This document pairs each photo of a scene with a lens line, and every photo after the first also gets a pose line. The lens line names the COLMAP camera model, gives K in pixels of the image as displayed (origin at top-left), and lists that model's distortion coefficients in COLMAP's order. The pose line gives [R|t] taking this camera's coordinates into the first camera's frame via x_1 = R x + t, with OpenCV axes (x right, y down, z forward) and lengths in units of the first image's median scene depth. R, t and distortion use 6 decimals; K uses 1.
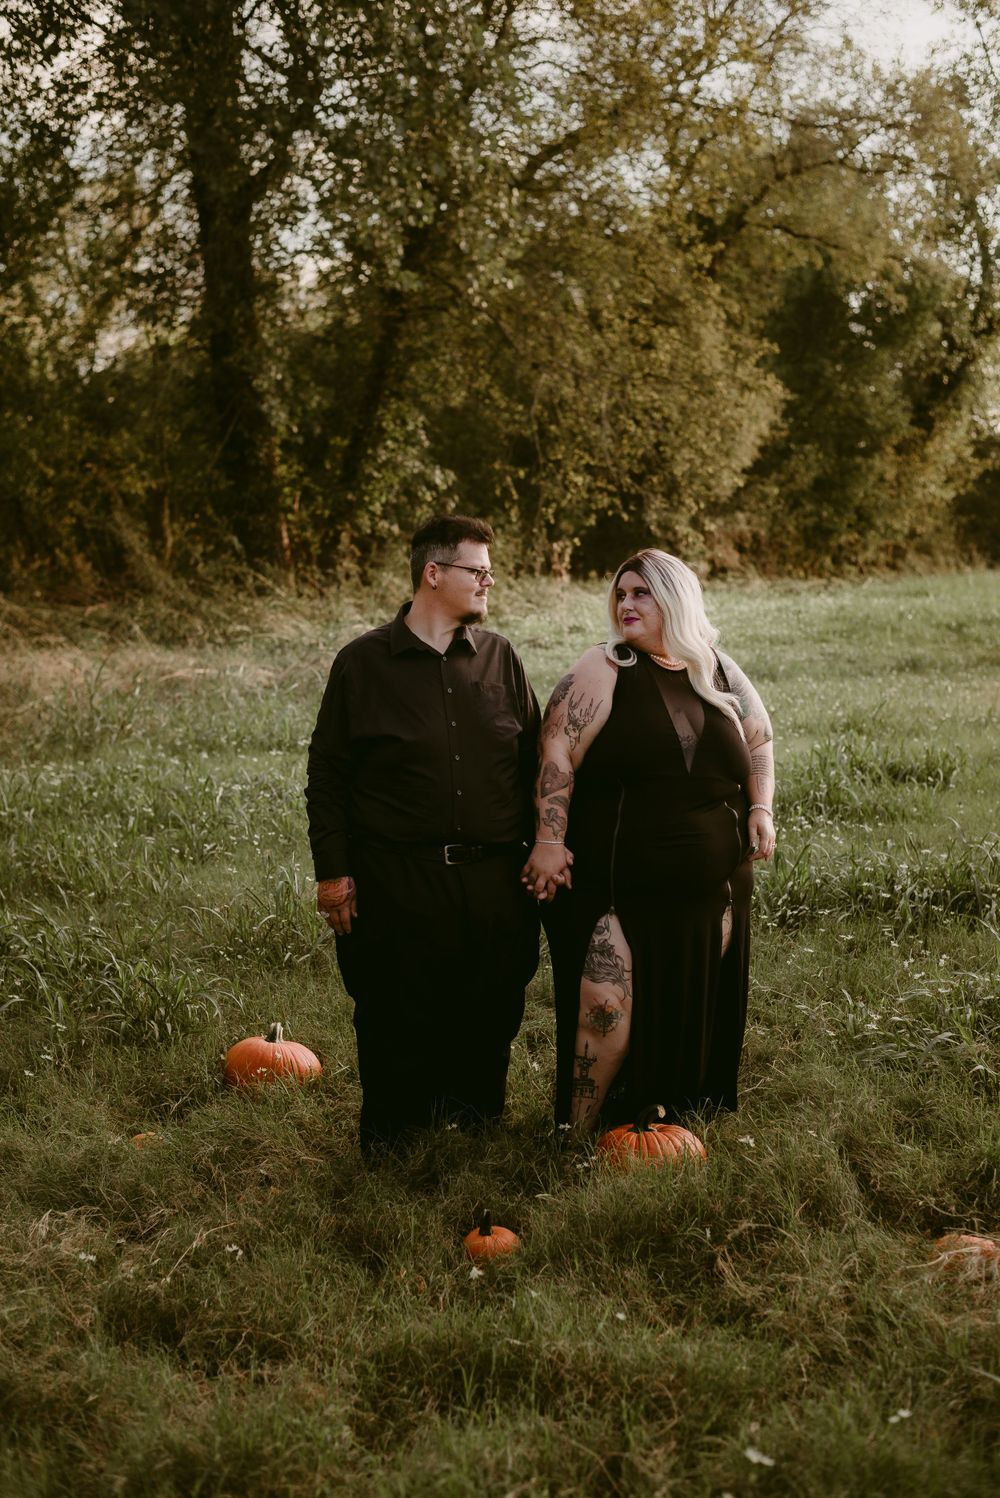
lens RADIAL K [[2162.8, 0, 500.0], [0, 2162.8, 749.0], [0, 0, 1]] dist [-0.116726, 0.091007]
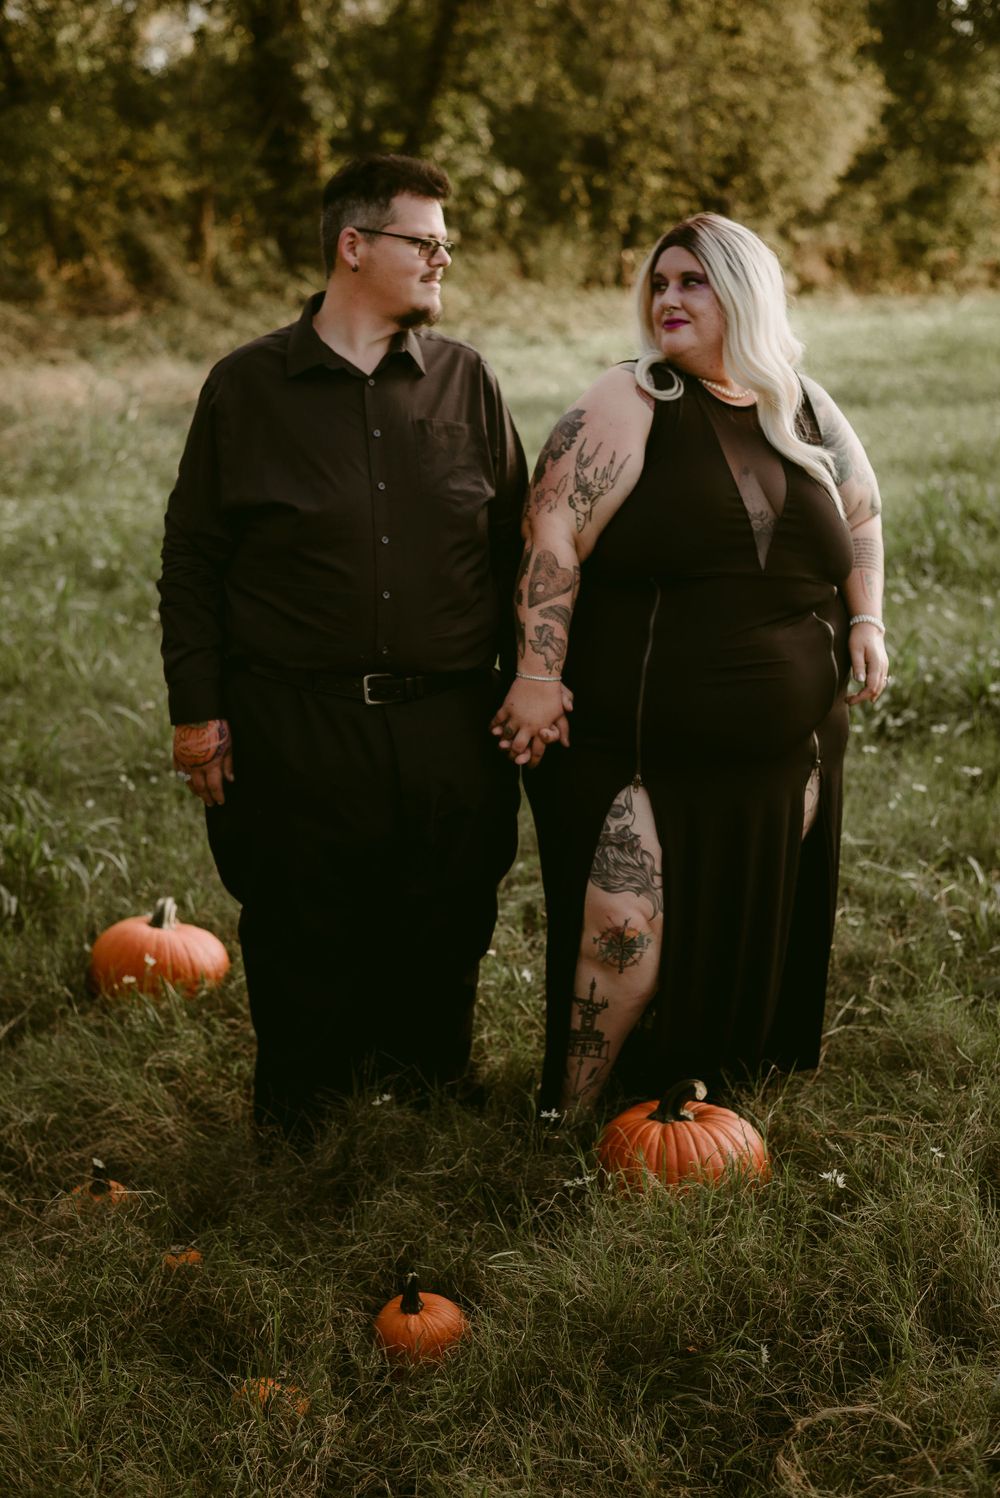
lens RADIAL K [[2226.4, 0, 457.2], [0, 2226.4, 747.4], [0, 0, 1]] dist [-0.131570, 0.073915]
pose [[0.998563, 0.017793, -0.050548, 0.012699], [-0.011442, 0.992310, 0.123249, -0.006173], [0.052352, -0.122494, 0.991088, 0.131519]]
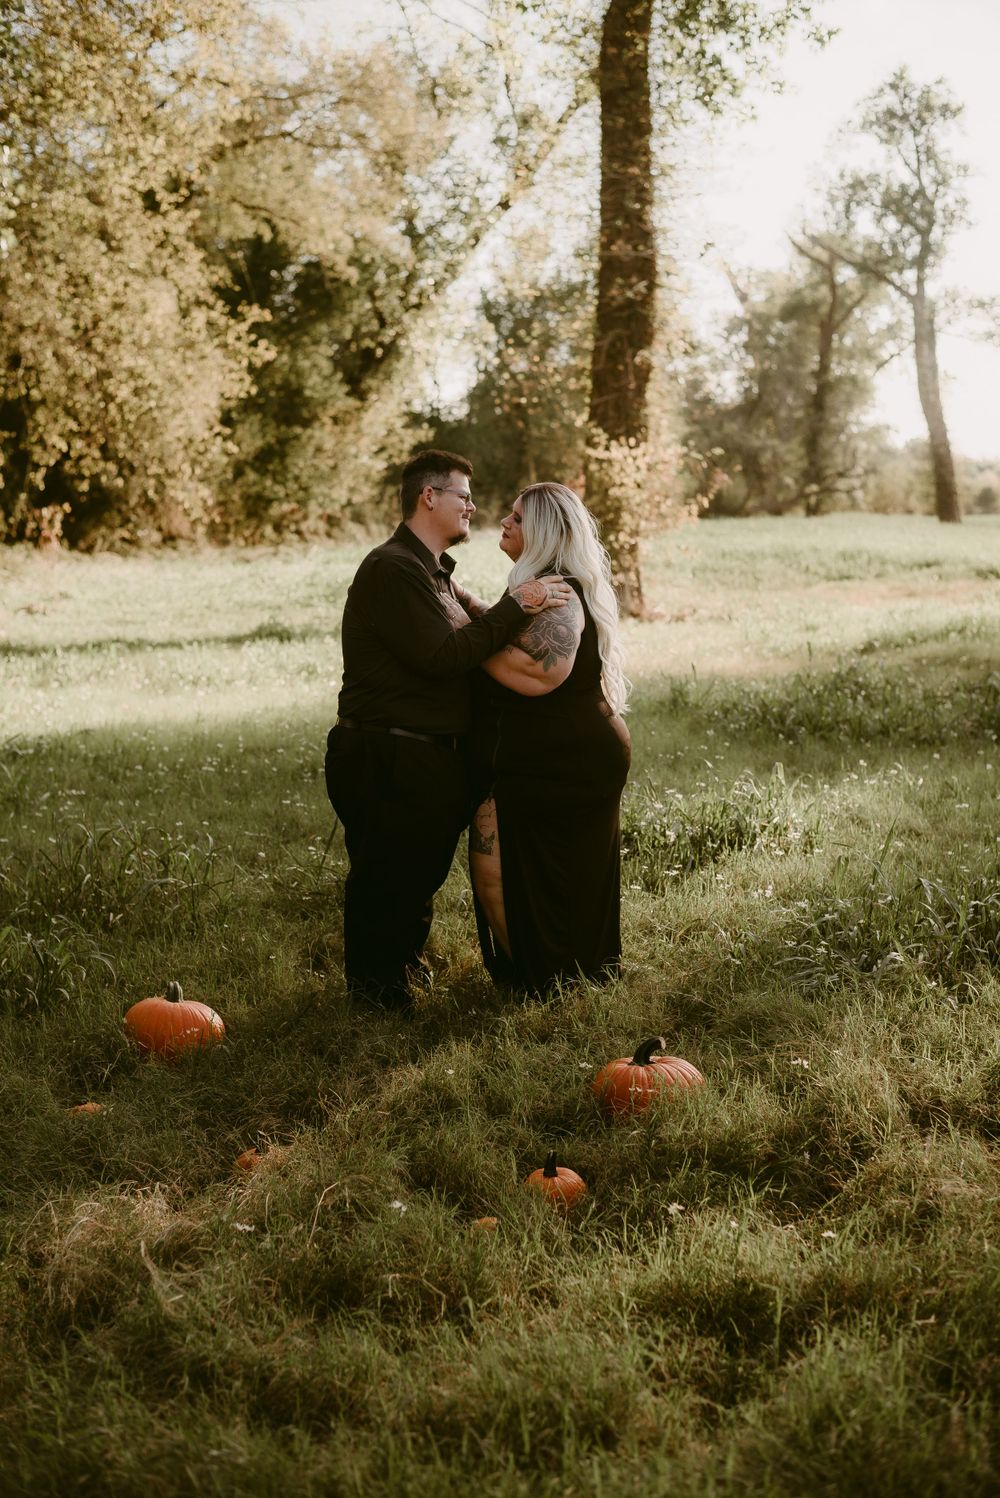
lens RADIAL K [[2136.3, 0, 500.0], [0, 2136.3, 749.0], [0, 0, 1]] dist [-0.112850, 0.042103]
pose [[0.963189, -0.026185, 0.267548, -0.097762], [0.022325, 0.999598, 0.017461, 0.005094], [-0.267898, -0.010846, 0.963386, 0.025777]]
